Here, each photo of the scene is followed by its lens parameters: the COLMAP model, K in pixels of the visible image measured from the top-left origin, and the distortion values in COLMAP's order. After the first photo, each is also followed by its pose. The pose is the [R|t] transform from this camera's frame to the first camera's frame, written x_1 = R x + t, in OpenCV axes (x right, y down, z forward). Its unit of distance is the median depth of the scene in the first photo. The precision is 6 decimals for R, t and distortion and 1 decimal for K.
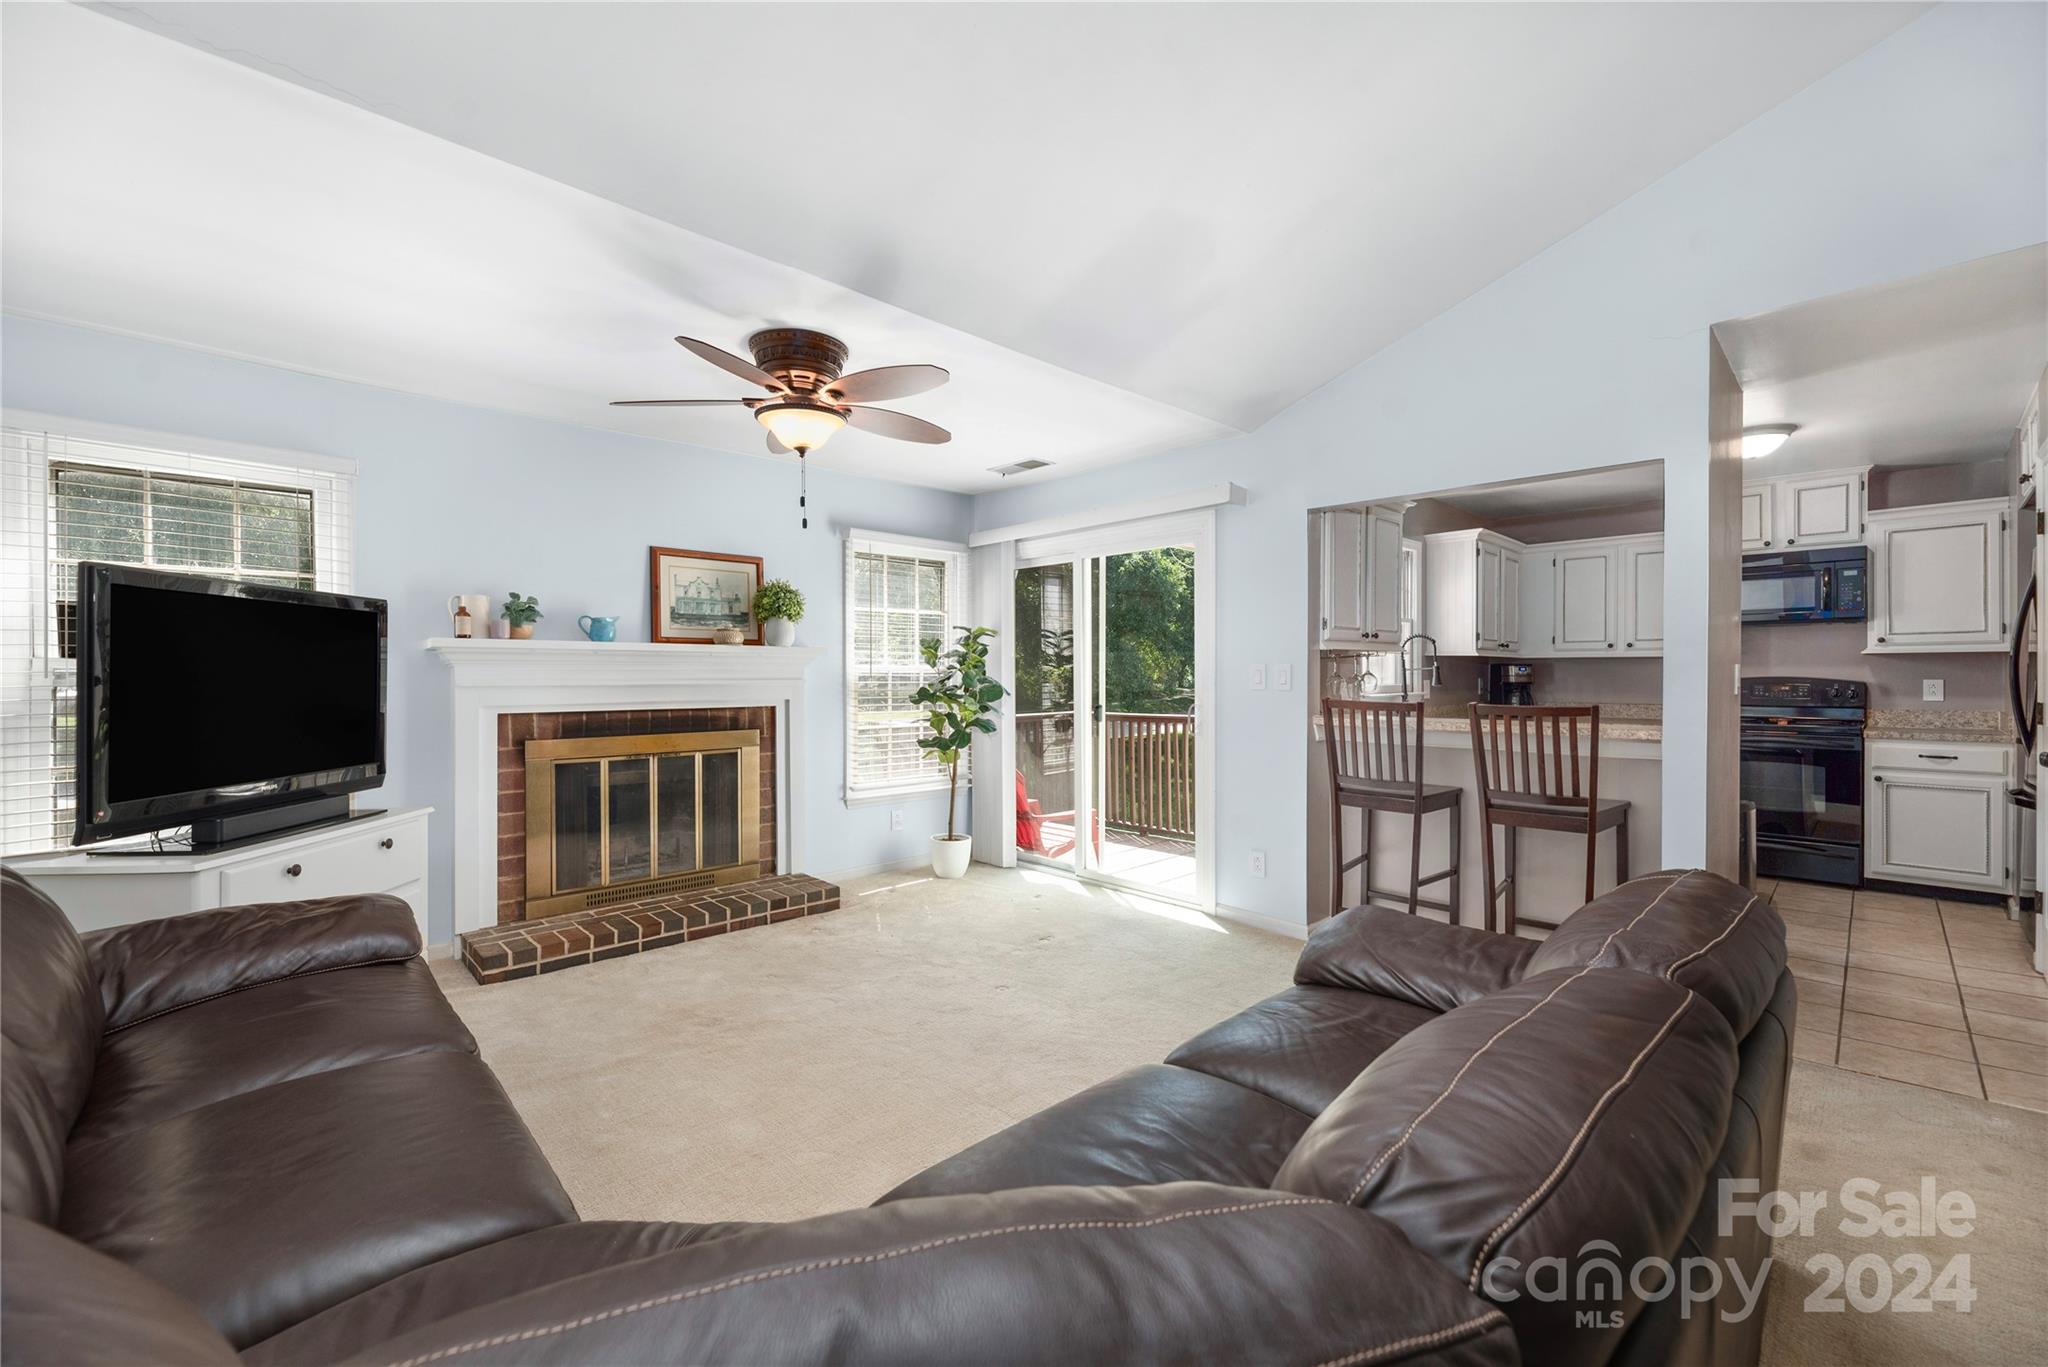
lens RADIAL K [[828.7, 0, 1035.5], [0, 828.7, 676.6], [0, 0, 1]] dist [-0.001181, 0.001014]
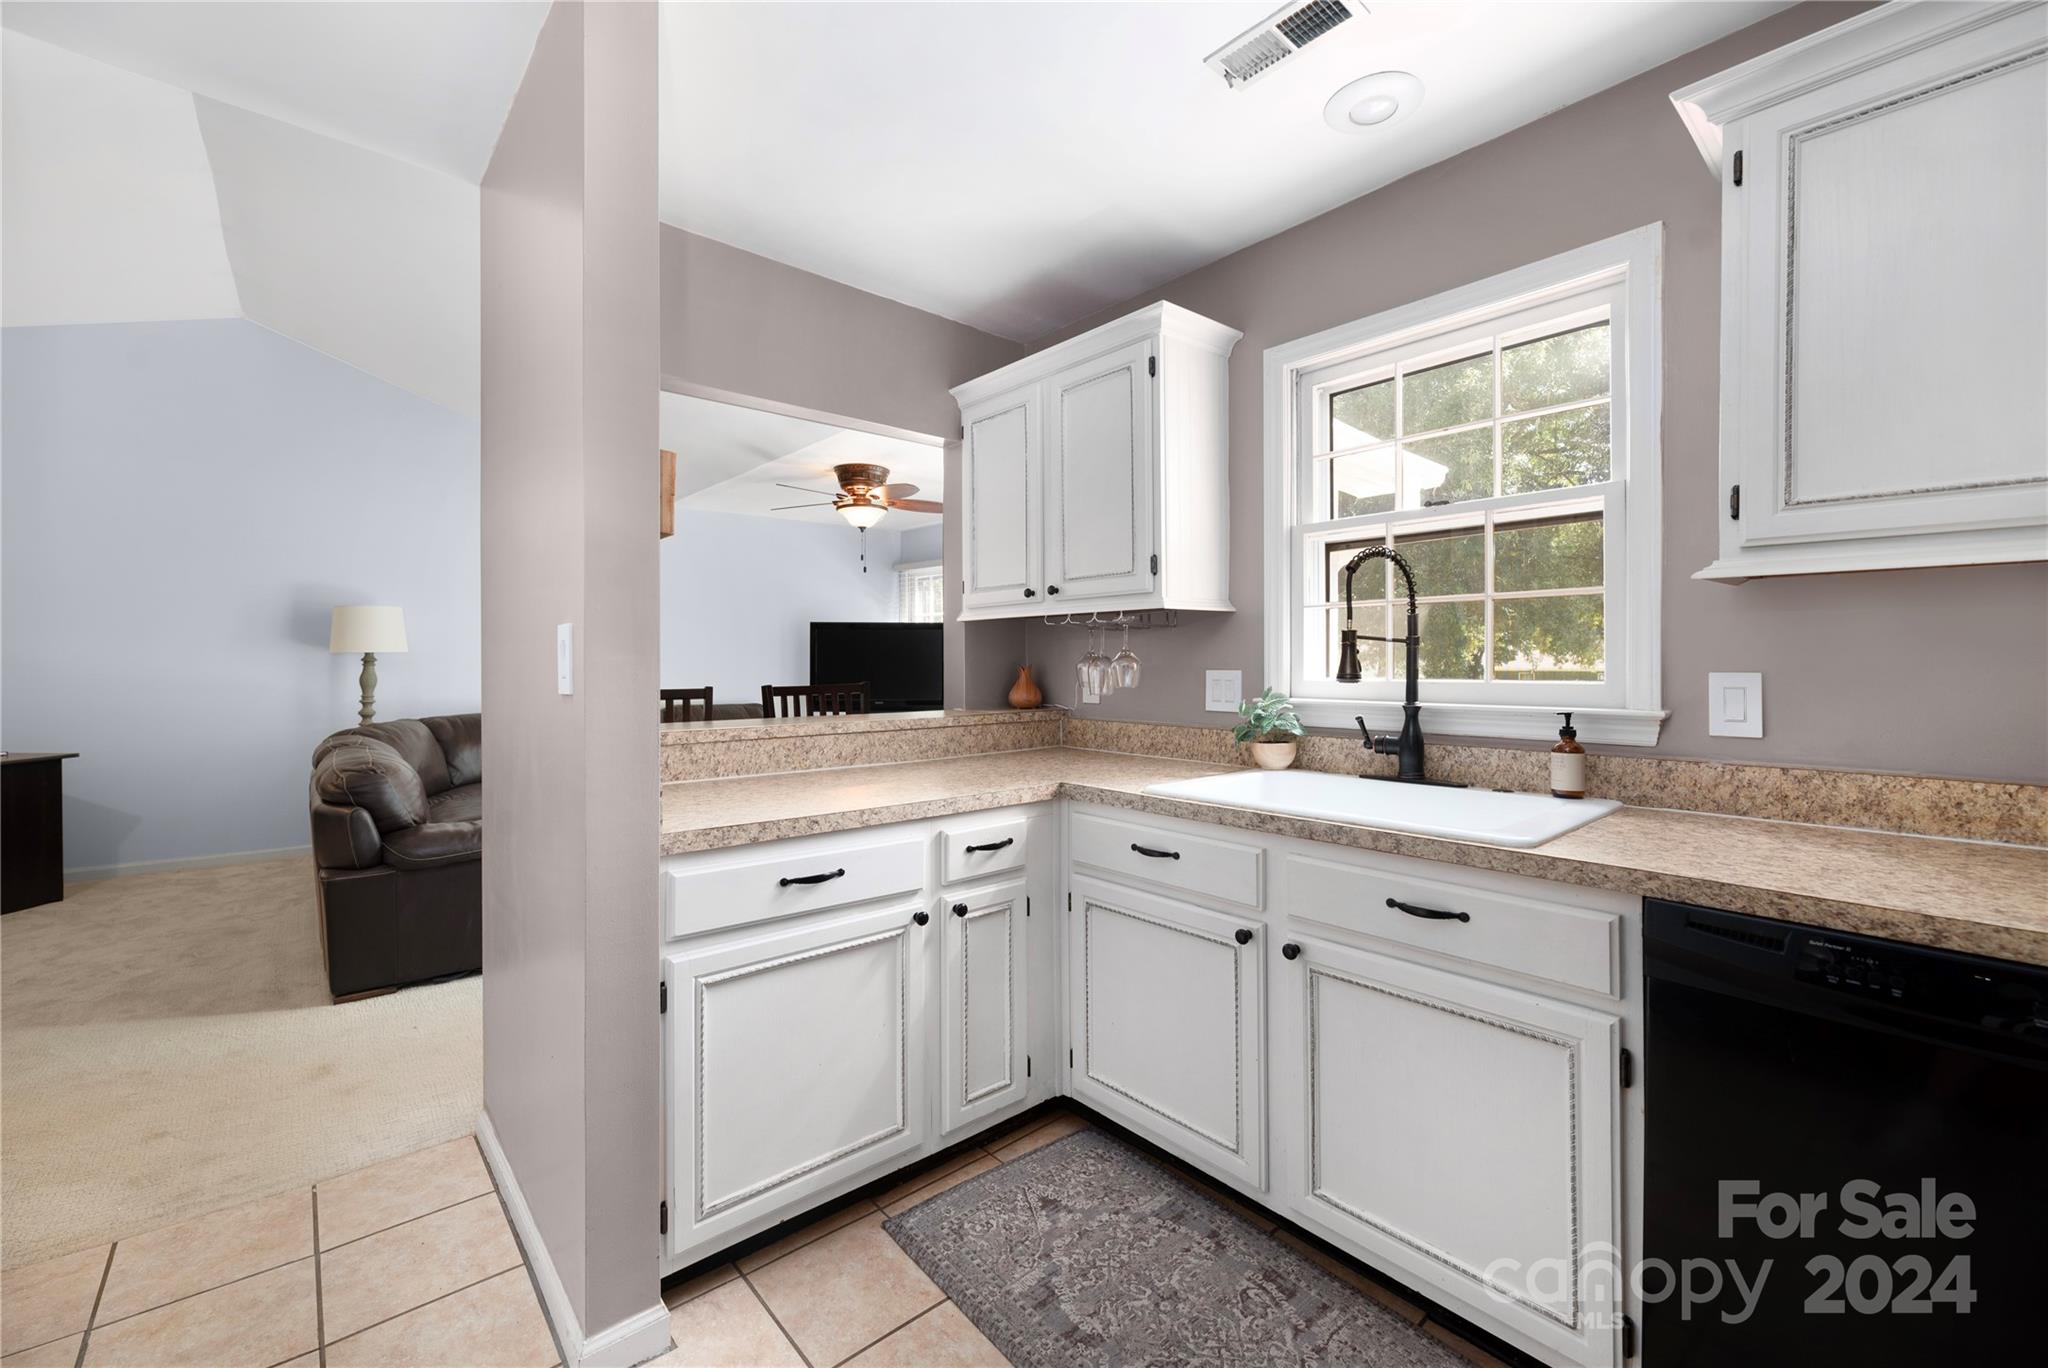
lens RADIAL K [[828.7, 0, 1031.3], [0, 828.7, 667.5], [0, 0, 1]] dist [-0.001181, 0.001014]
pose [[-0.041410, 0.005265, -0.999128, 0.940038], [-0.008014, 0.999952, 0.005602, 0.002963], [0.999110, 0.008239, -0.041365, 0.943100]]
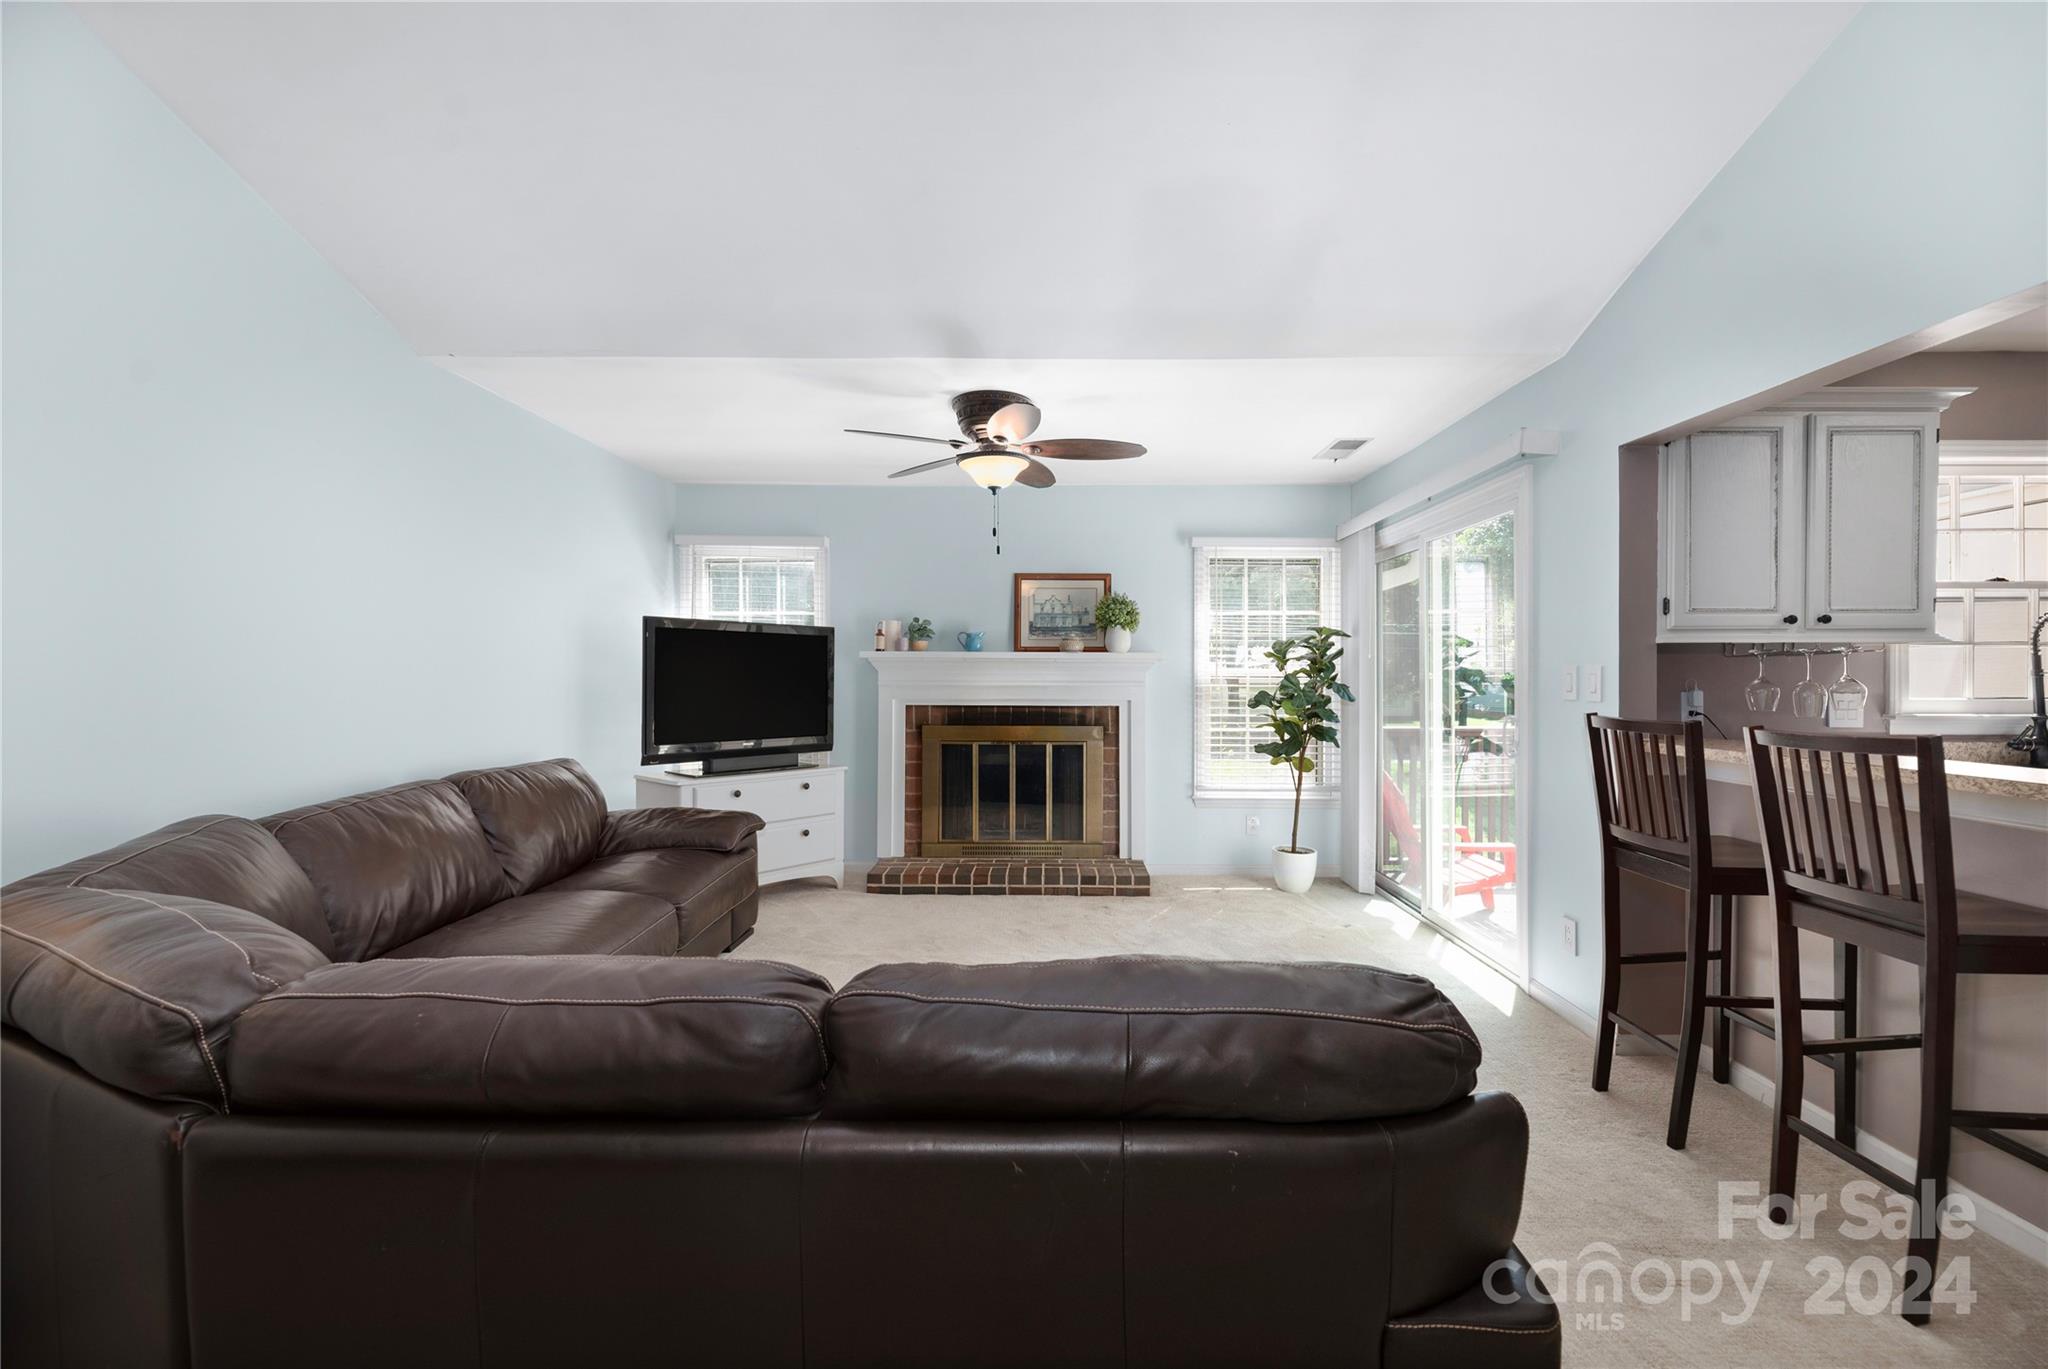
lens RADIAL K [[828.7, 0, 1020.1], [0, 828.7, 684.3], [0, 0, 1]] dist [-0.001181, 0.001014]
pose [[0.716754, 0.008310, -0.697276, 0.383011], [-0.005259, 0.999965, 0.006512, -0.000352], [0.697306, -0.001001, 0.716773, 0.113541]]
